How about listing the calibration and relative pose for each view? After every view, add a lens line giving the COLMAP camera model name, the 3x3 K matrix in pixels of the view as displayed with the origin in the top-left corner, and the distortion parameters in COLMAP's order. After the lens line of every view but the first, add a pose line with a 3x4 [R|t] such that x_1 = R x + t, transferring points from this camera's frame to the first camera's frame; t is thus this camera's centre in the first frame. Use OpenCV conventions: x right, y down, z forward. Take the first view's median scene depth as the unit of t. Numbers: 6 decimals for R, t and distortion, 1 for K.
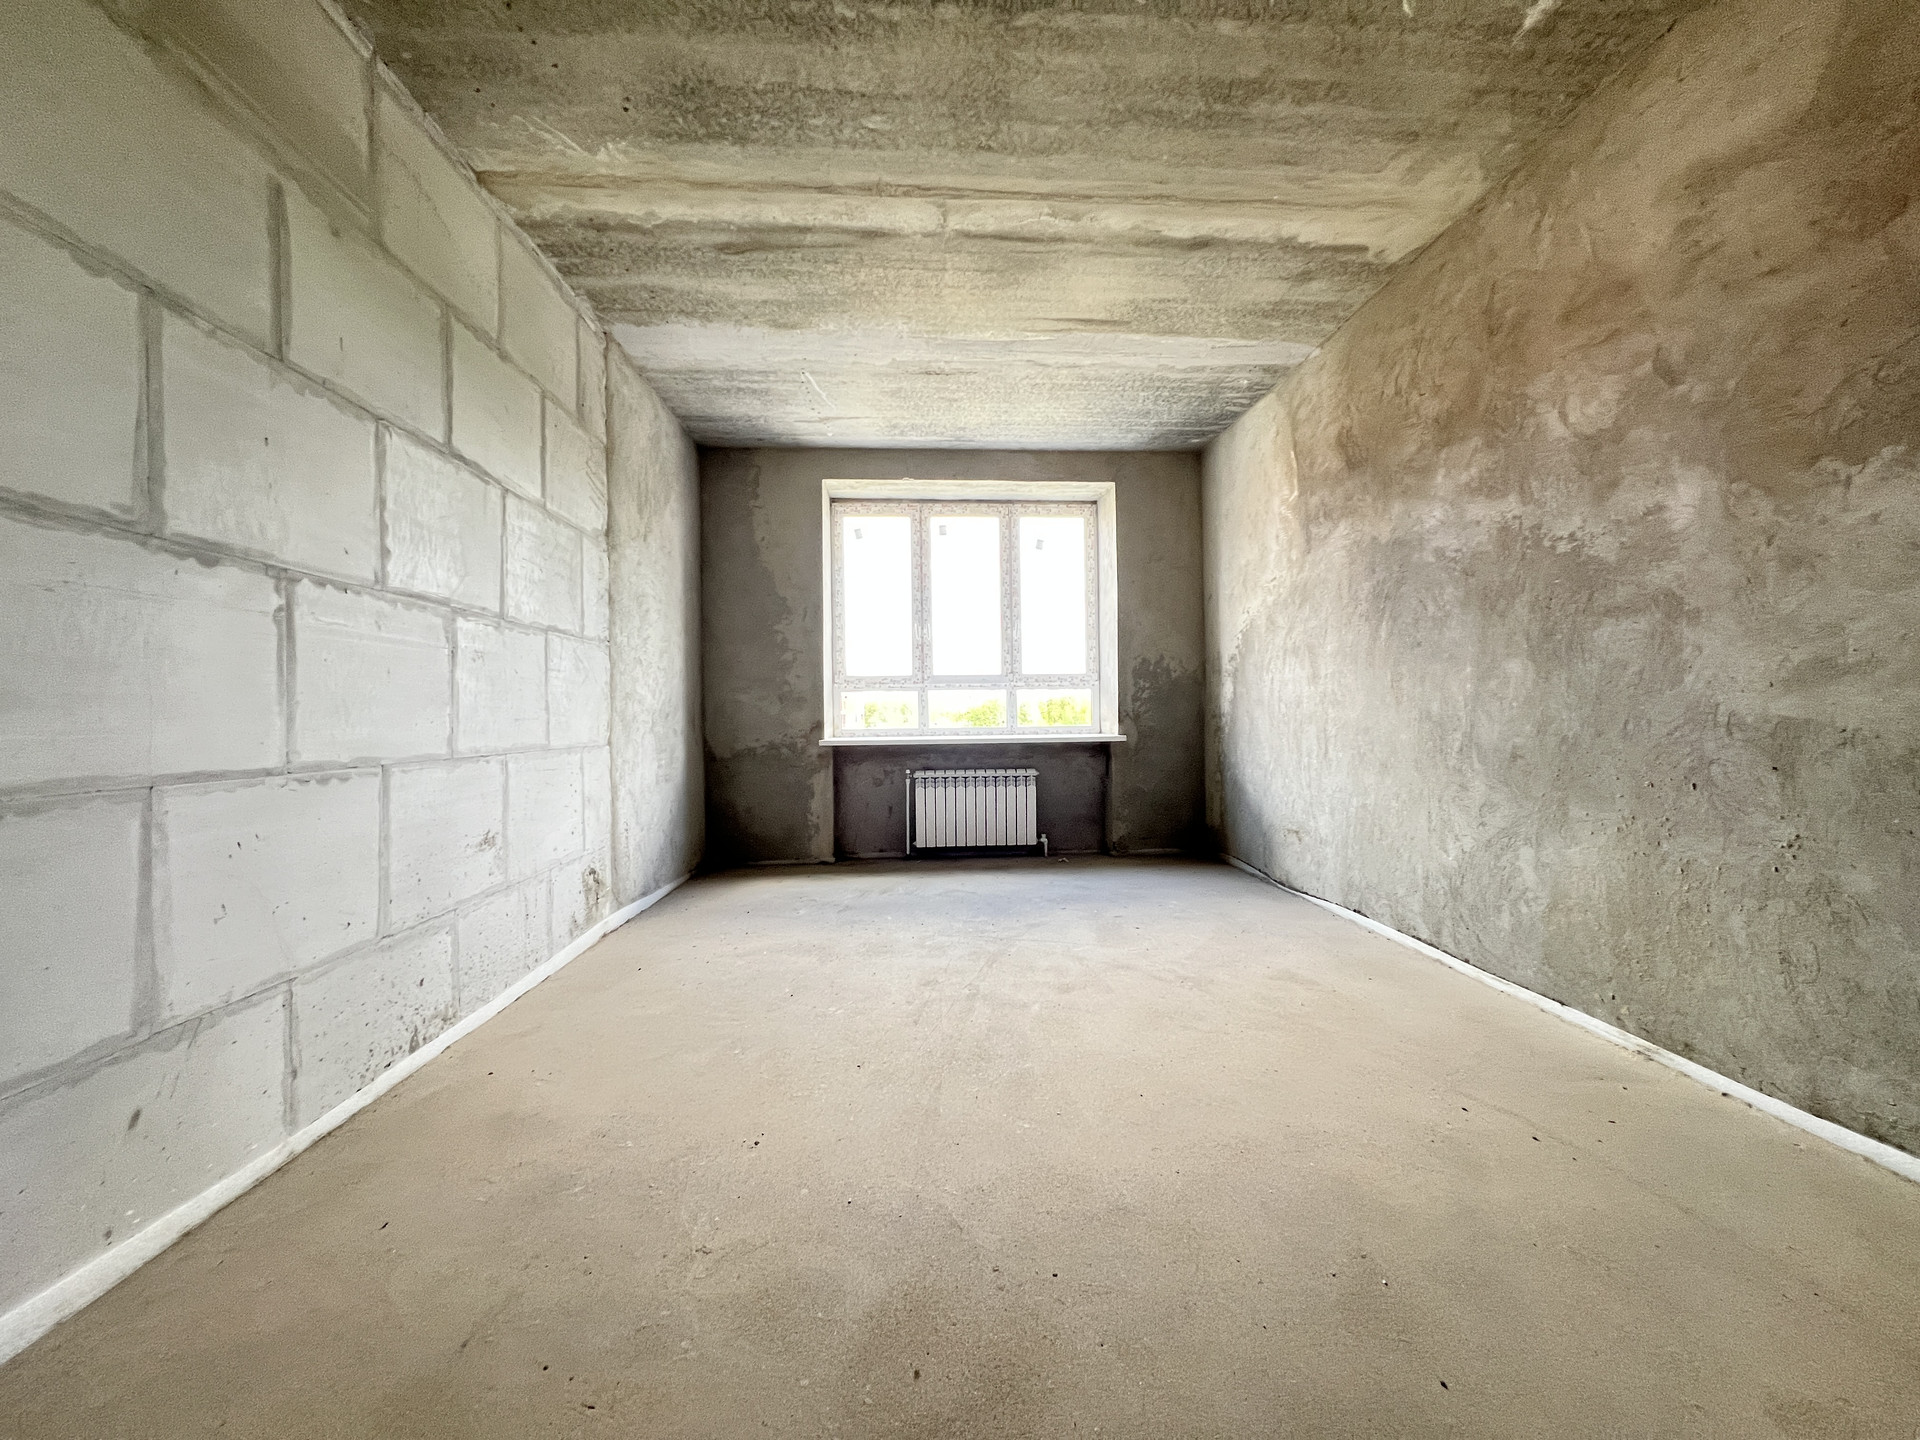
lens RADIAL K [[766.1, 0, 964.1], [0, 766.1, 723.3], [0, 0, 1]] dist [-0.003852, -0.000354]
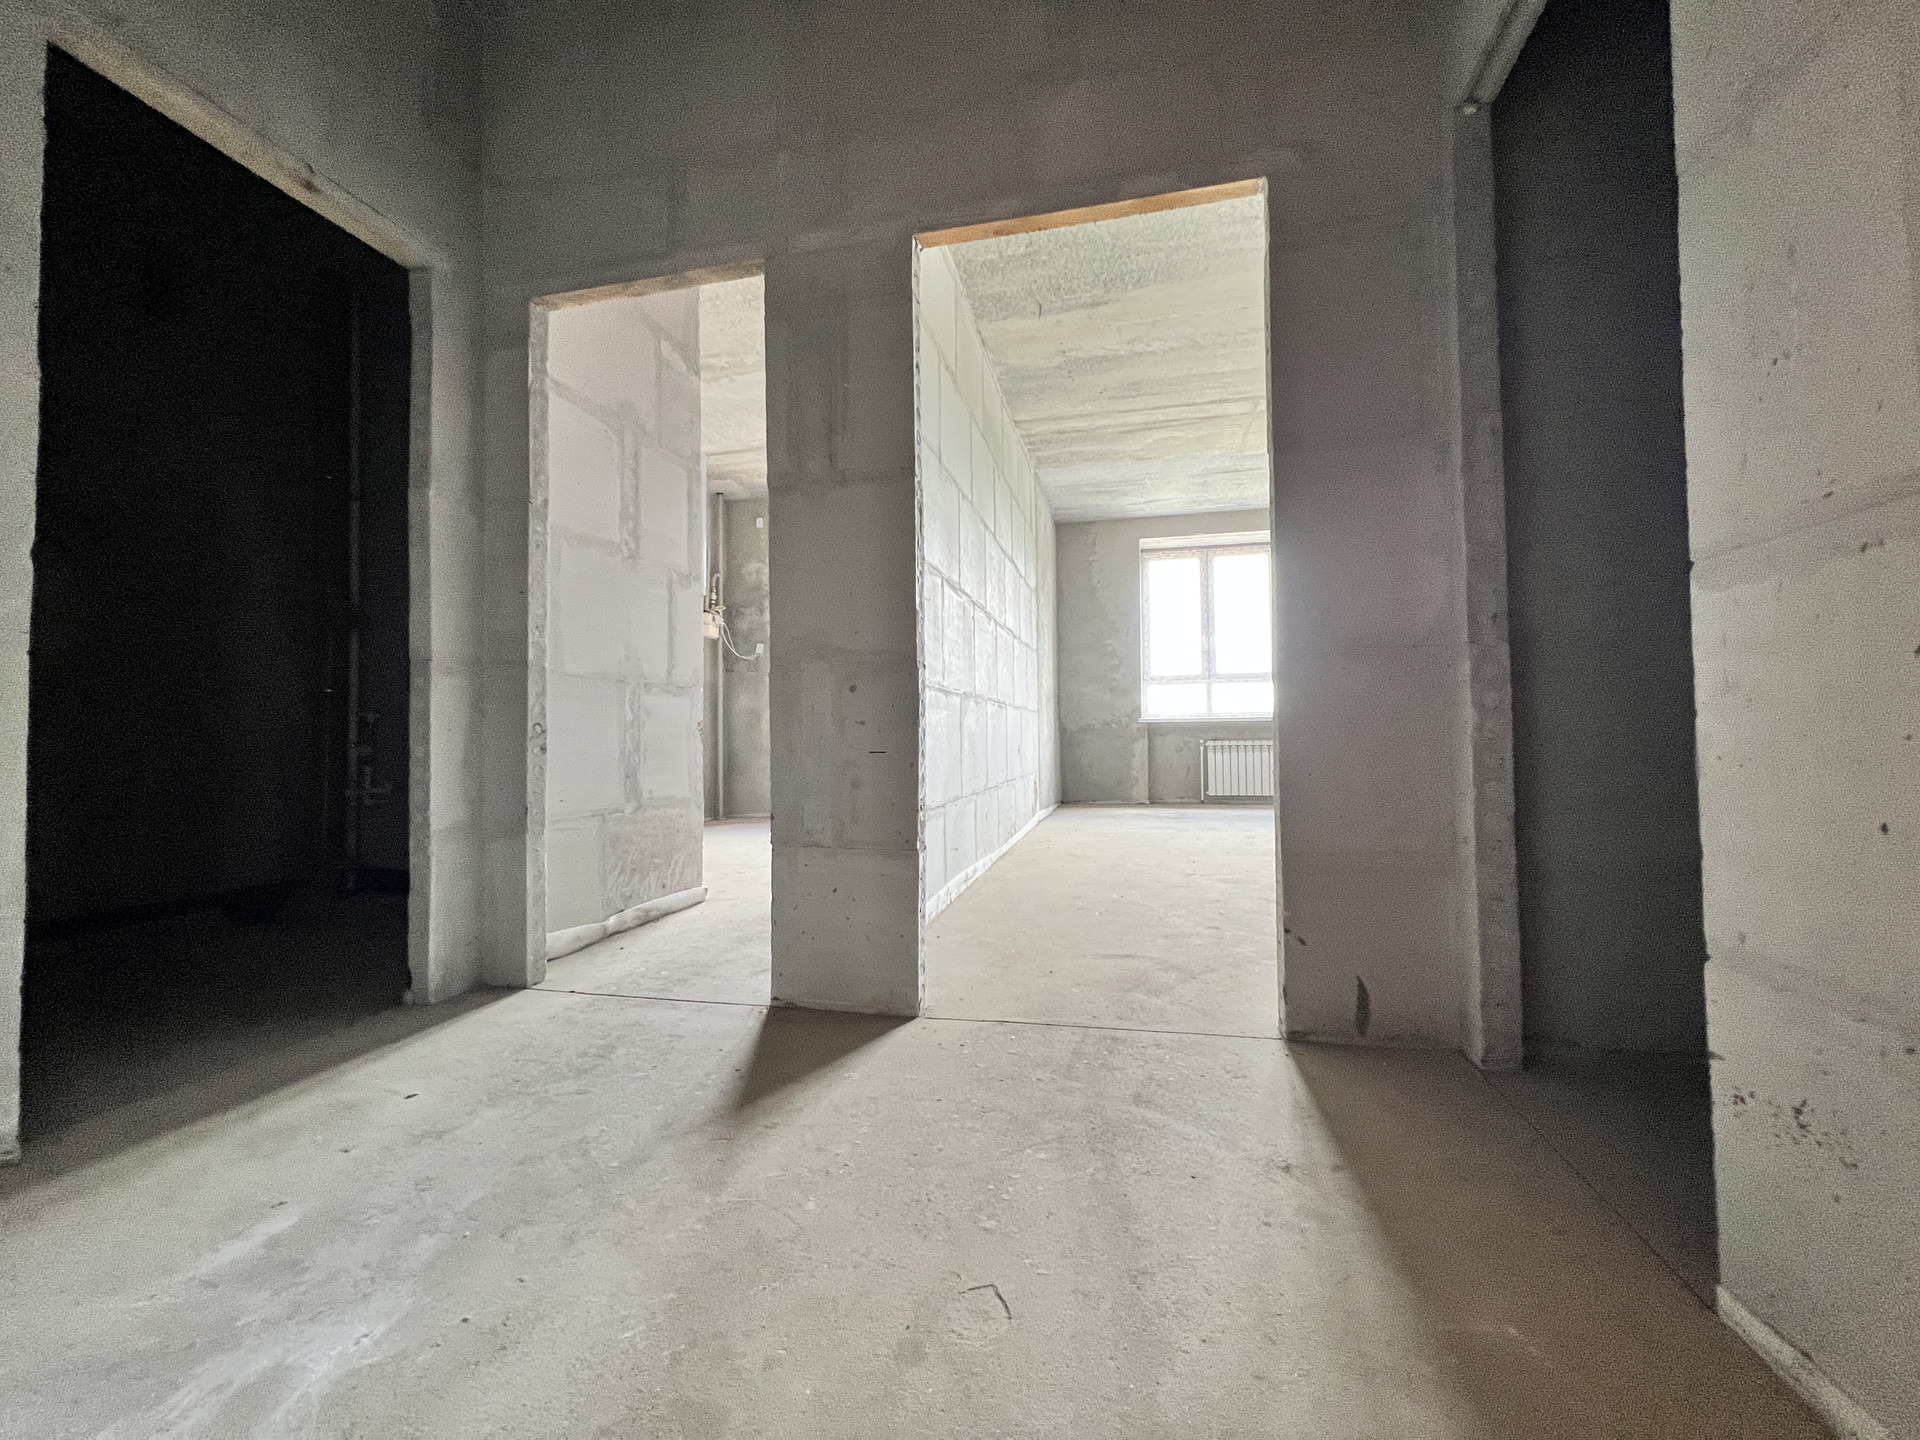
lens RADIAL K [[766.1, 0, 948.1], [0, 766.1, 718.3], [0, 0, 1]] dist [-0.003852, -0.000354]
pose [[0.956440, -0.001214, -0.291928, -0.109353], [-0.005565, 0.999734, -0.022390, 0.055420], [0.291877, 0.023040, 0.956178, -0.487232]]
